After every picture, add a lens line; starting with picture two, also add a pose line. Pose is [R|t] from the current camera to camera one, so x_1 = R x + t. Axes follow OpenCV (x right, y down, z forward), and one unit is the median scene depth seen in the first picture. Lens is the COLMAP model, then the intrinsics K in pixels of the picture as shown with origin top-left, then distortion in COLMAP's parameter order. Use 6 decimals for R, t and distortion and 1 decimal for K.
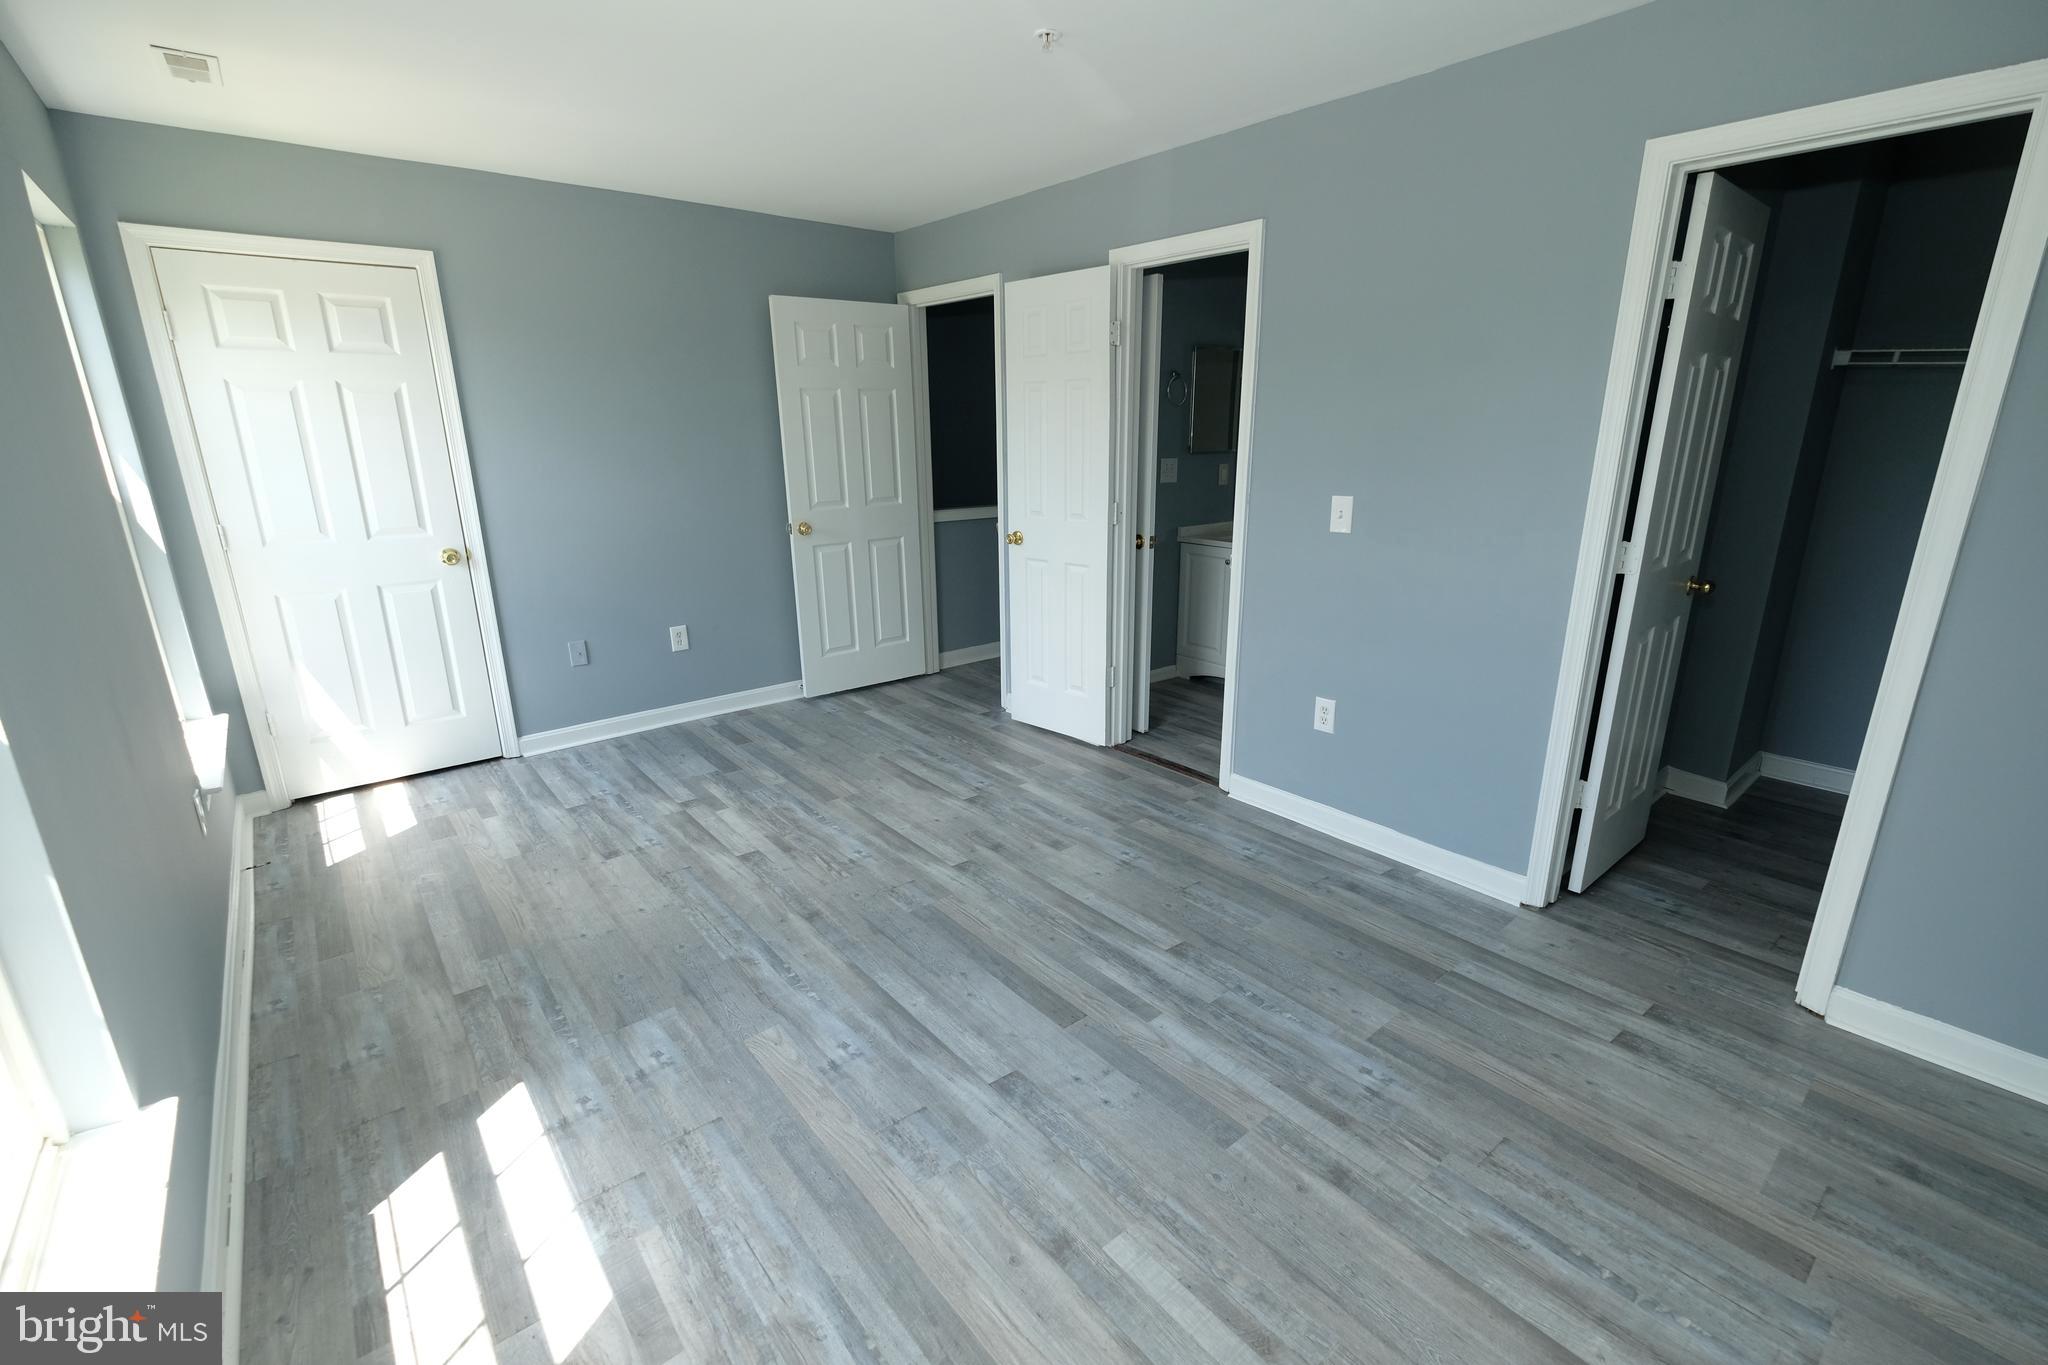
lens RADIAL K [[885.2, 0, 1018.7], [0, 885.2, 682.6], [0, 0, 1]] dist [-0.004953, -0.000478]
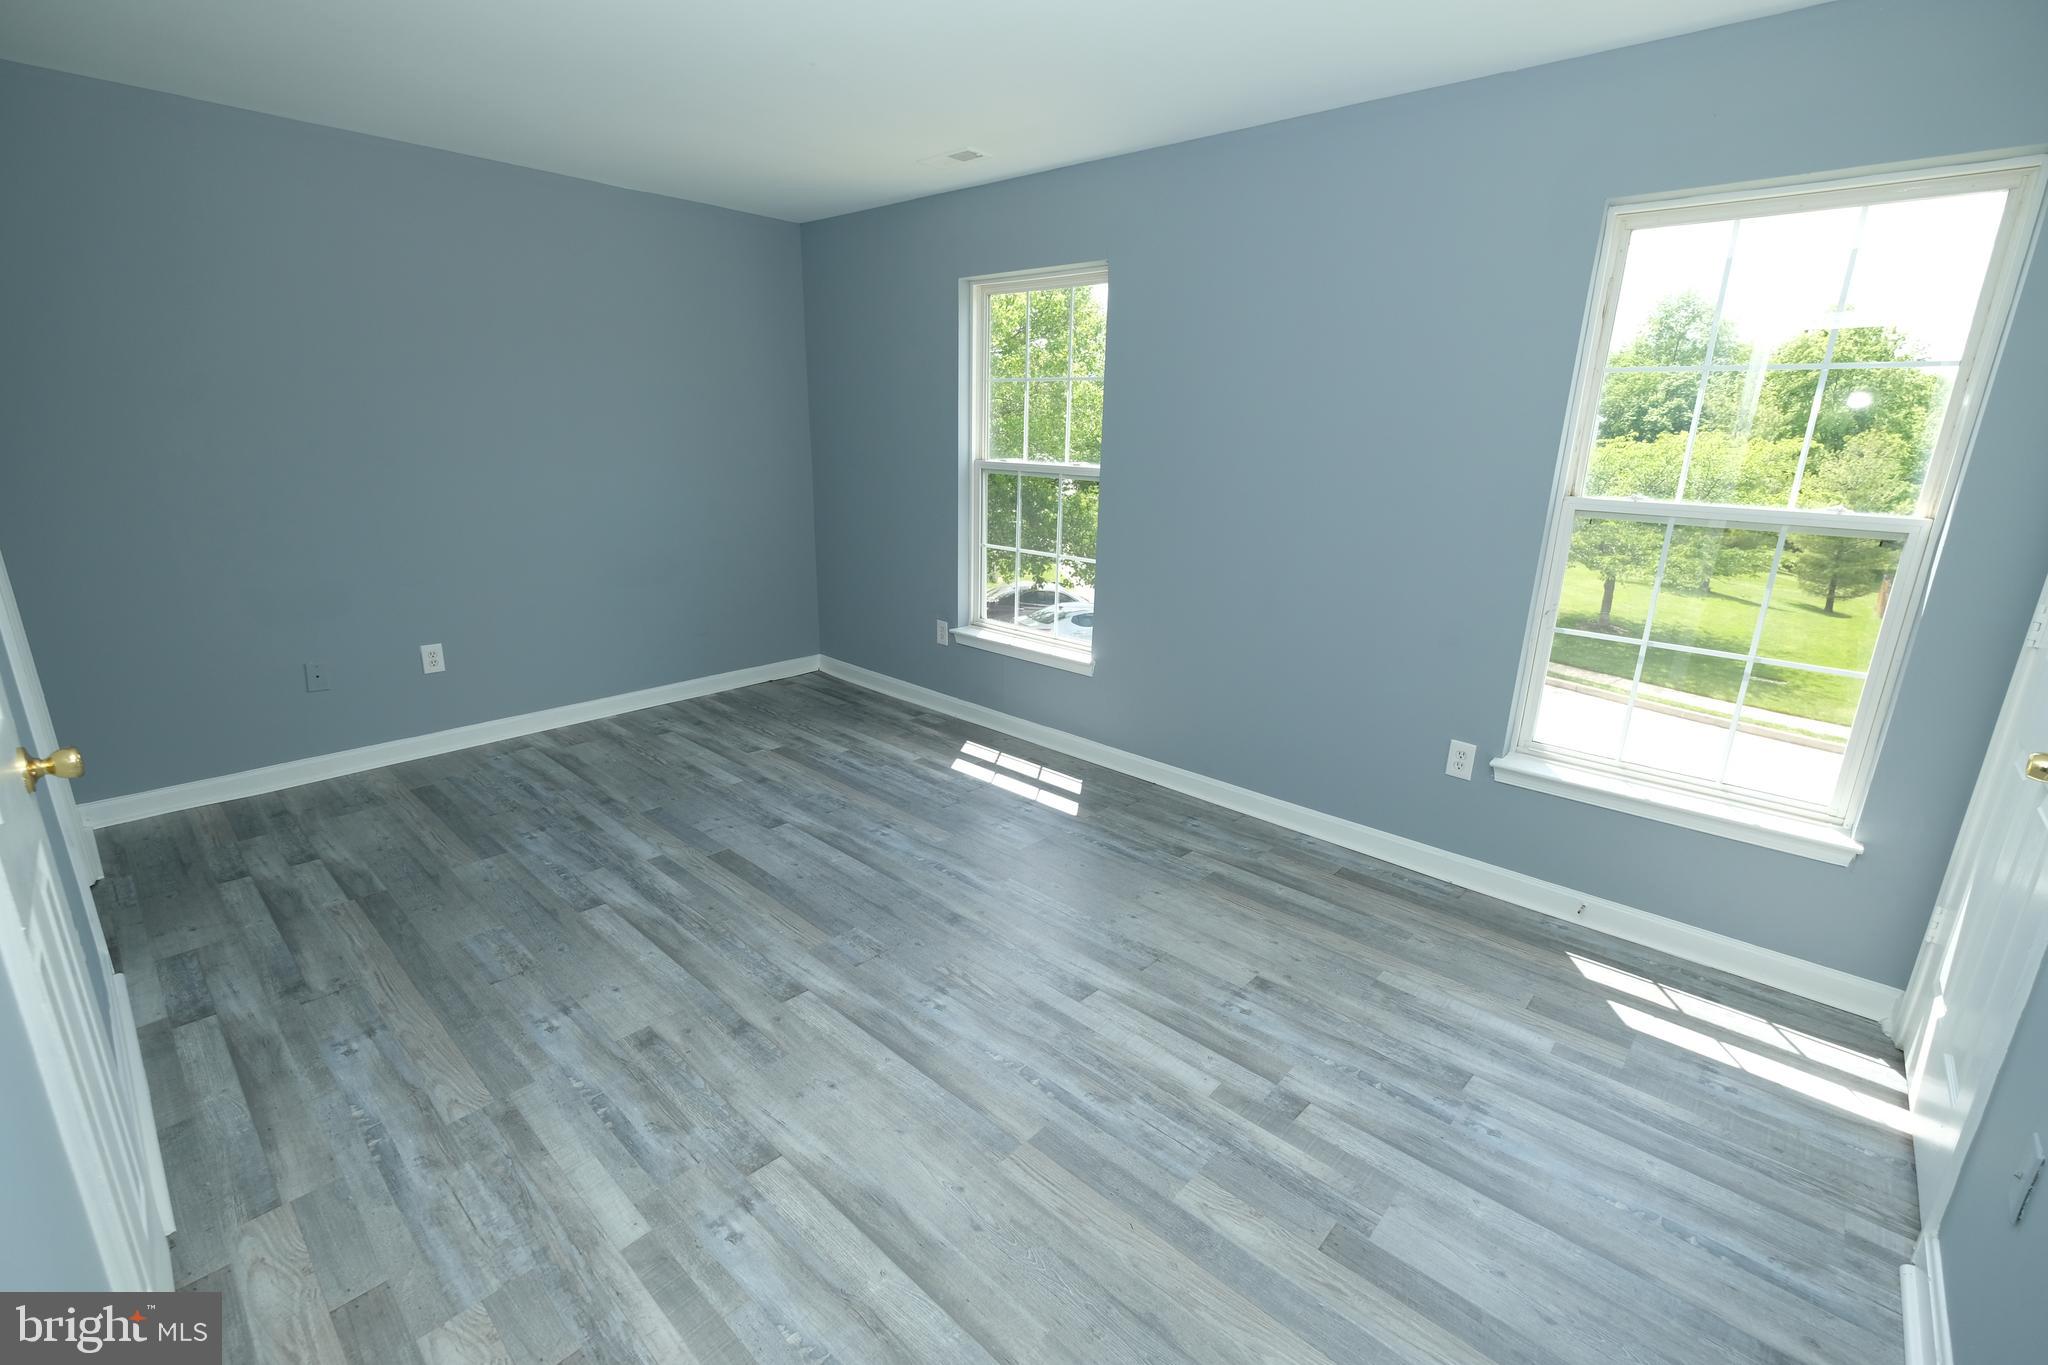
lens RADIAL K [[885.2, 0, 1010.1], [0, 885.2, 668.5], [0, 0, 1]] dist [-0.004953, -0.000478]
pose [[-0.990870, 0.019387, -0.133418, -0.157774], [-0.053477, 0.851907, 0.520956, -0.454407], [0.123759, 0.523335, -0.843092, 1.578120]]
